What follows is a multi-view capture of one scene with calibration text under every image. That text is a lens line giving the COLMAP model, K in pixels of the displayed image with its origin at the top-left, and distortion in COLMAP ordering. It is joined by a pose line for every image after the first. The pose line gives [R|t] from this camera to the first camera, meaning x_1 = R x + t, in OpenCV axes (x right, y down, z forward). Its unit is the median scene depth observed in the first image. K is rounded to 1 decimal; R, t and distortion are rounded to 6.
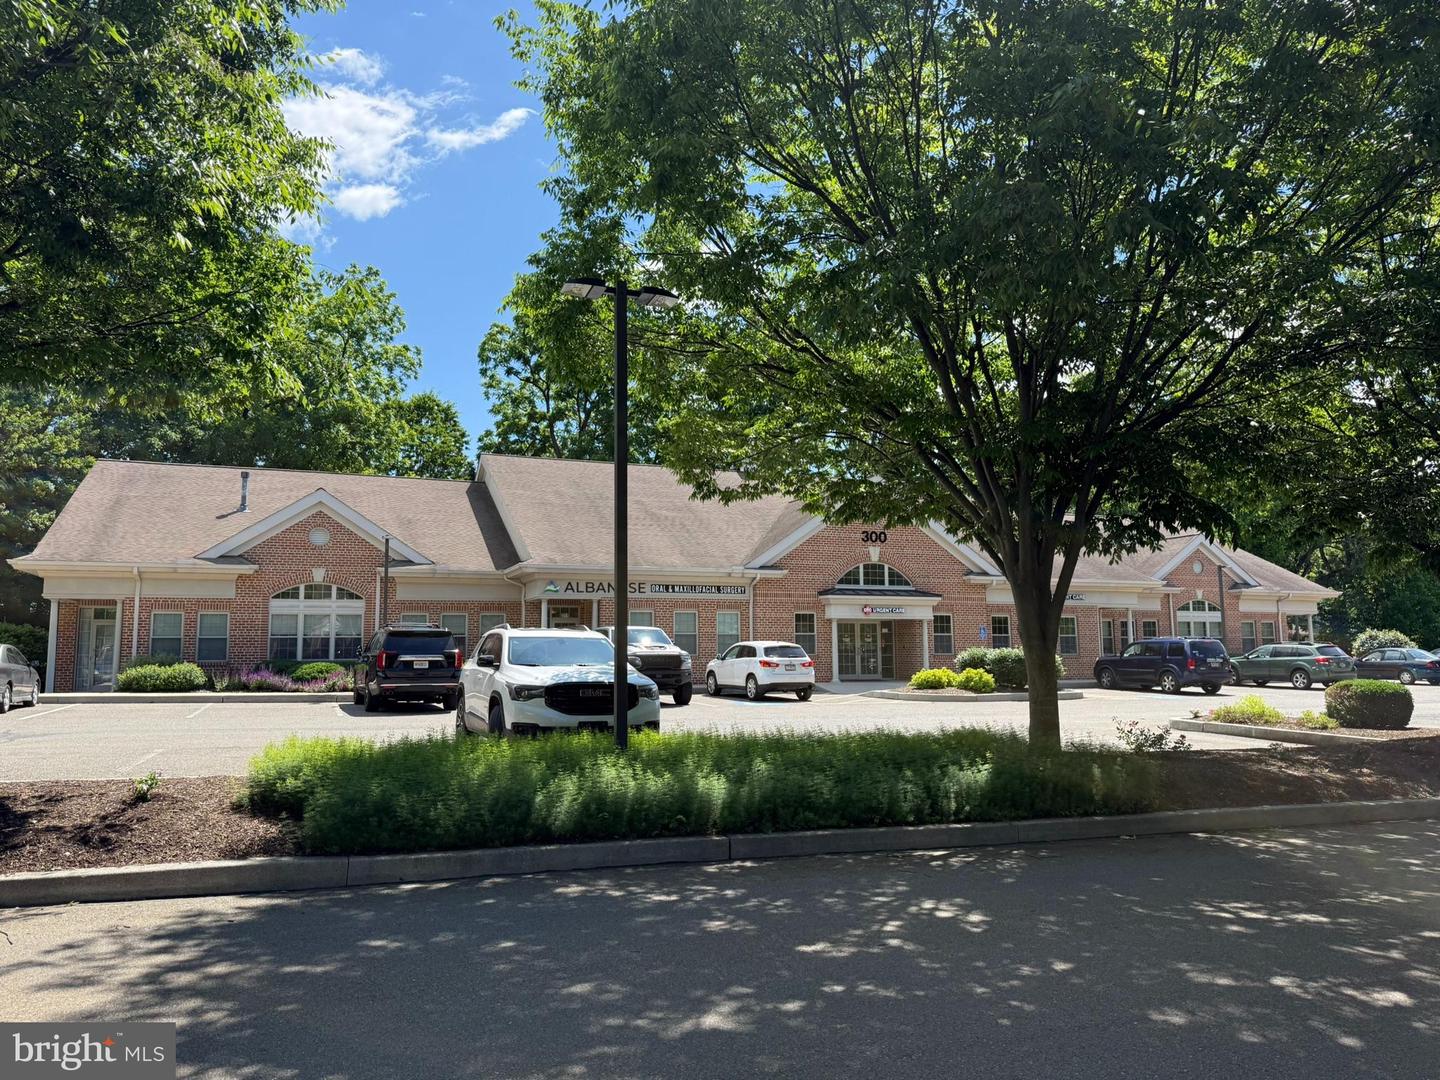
lens RADIAL K [[993.4, 0, 724.3], [0, 993.4, 539.6], [0, 0, 1]] dist [0.146281, -0.223476]
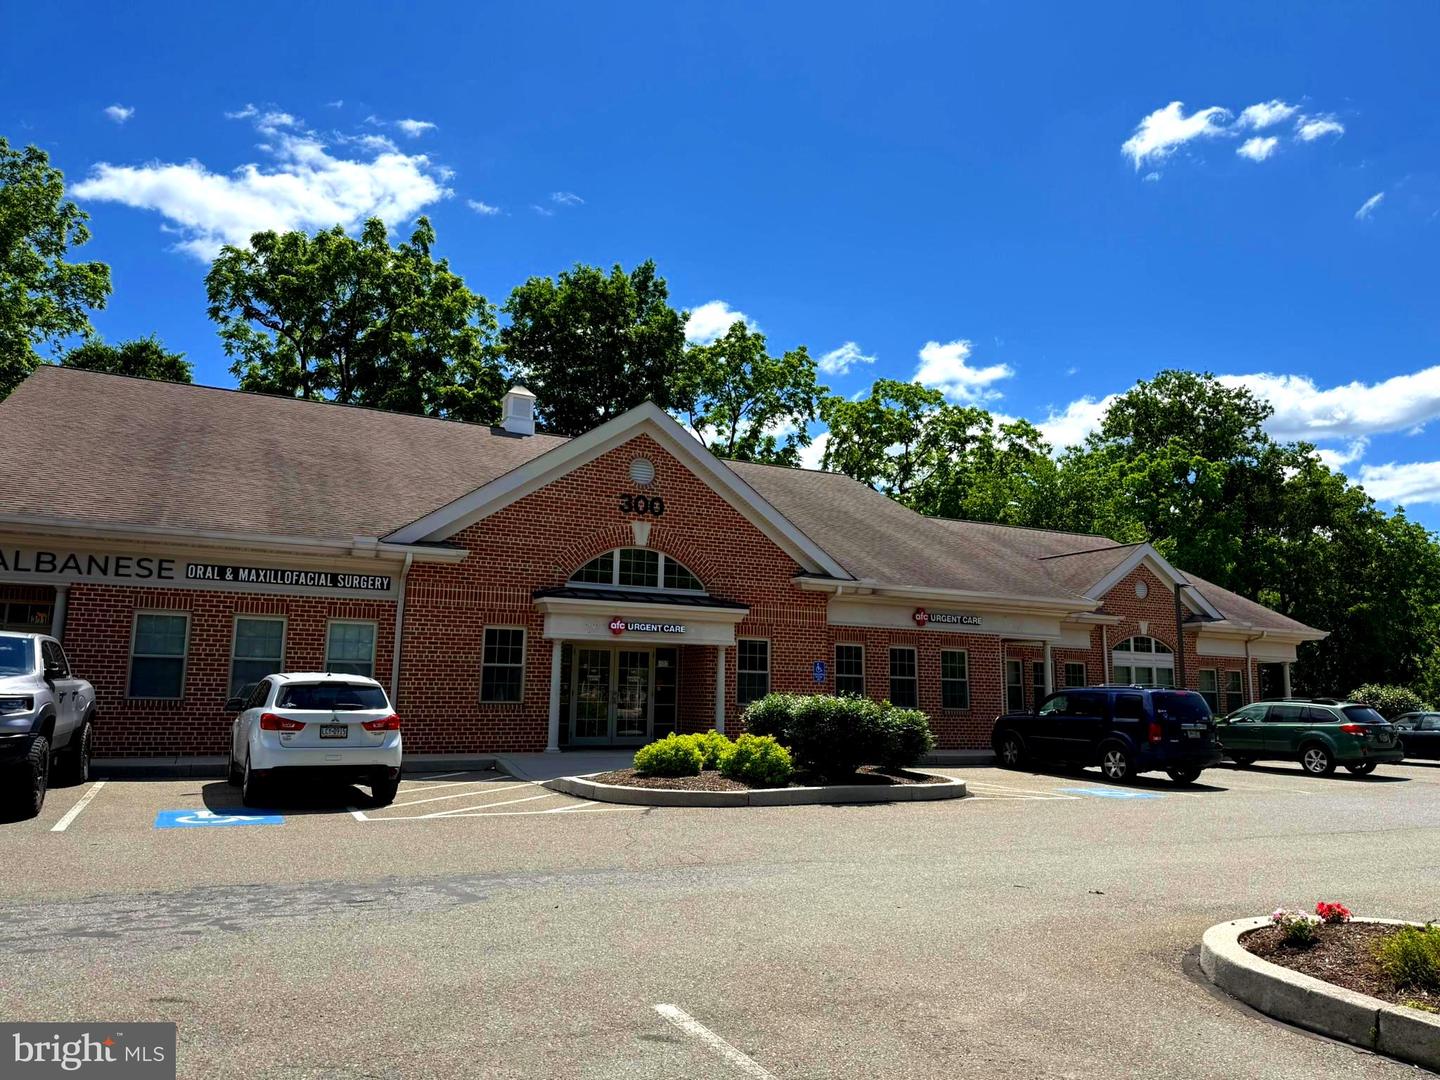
lens RADIAL K [[998.5, 0, 715.1], [0, 998.5, 529.5], [0, 0, 1]] dist [0.149084, -0.223440]
pose [[0.996499, 0.036719, 0.075109, 0.127064], [-0.032684, 0.997992, -0.054264, 0.036728], [-0.076951, 0.051619, 0.995698, 0.341319]]
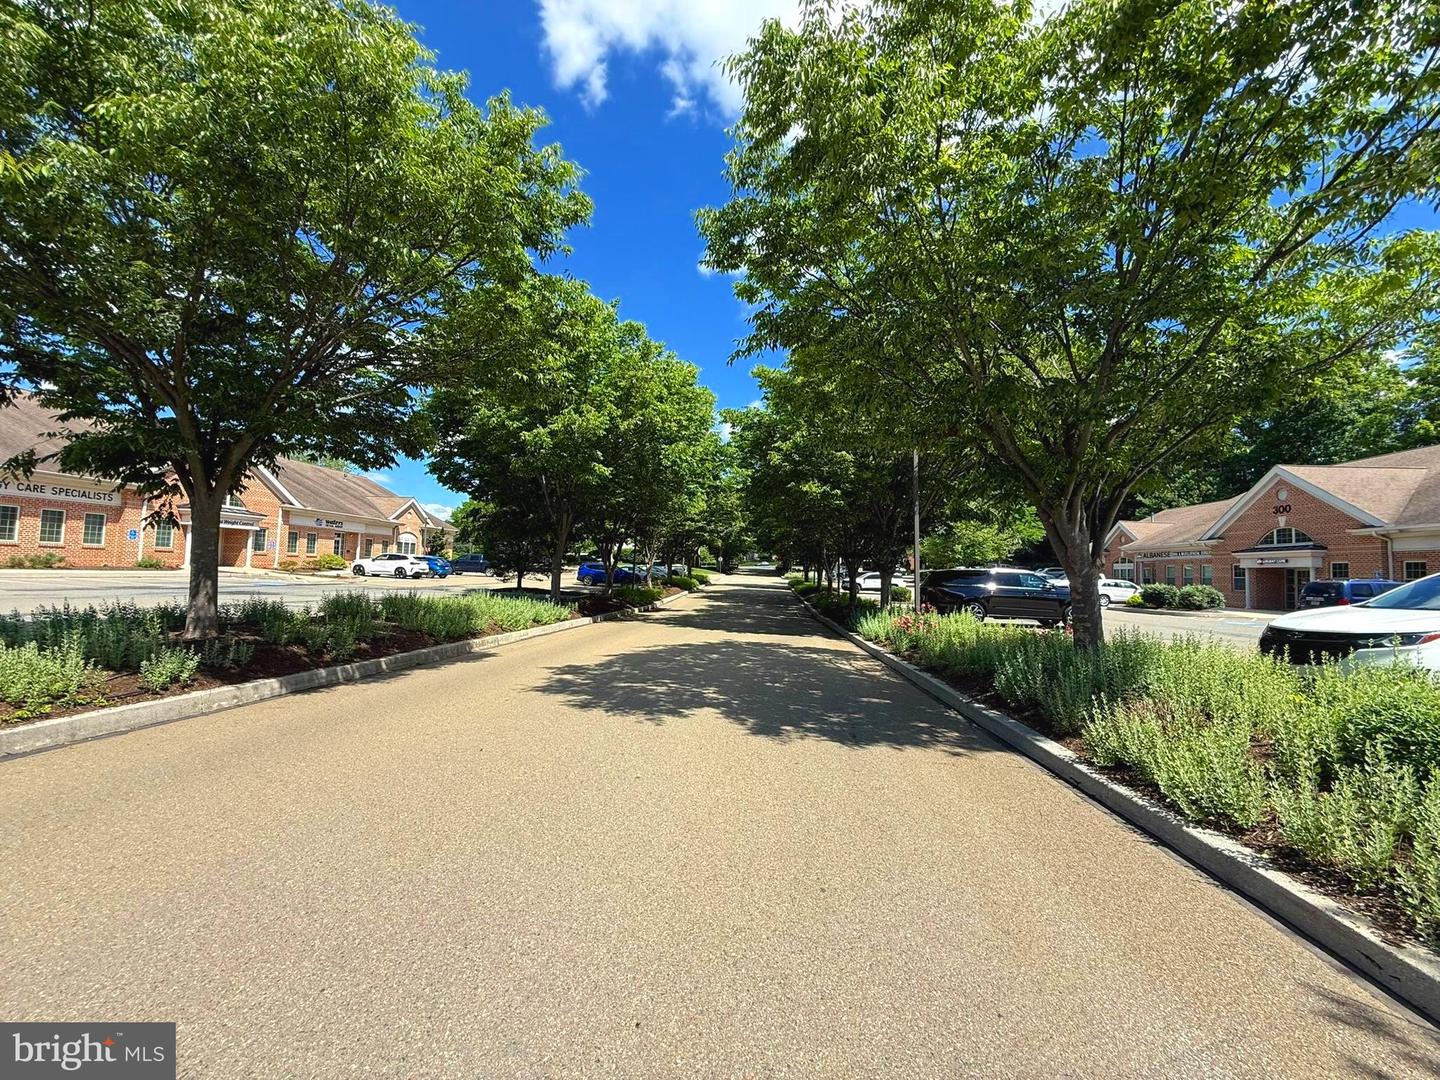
lens RADIAL K [[570.4, 0, 720.0], [0, 570.4, 540.0], [0, 0, 1]] dist [-0.002225, 0.000471]
pose [[-0.442485, -0.065615, -0.894372, 1.034876], [0.059376, 0.992988, -0.102225, 0.064163], [0.894808, -0.098337, -0.435486, 0.540014]]
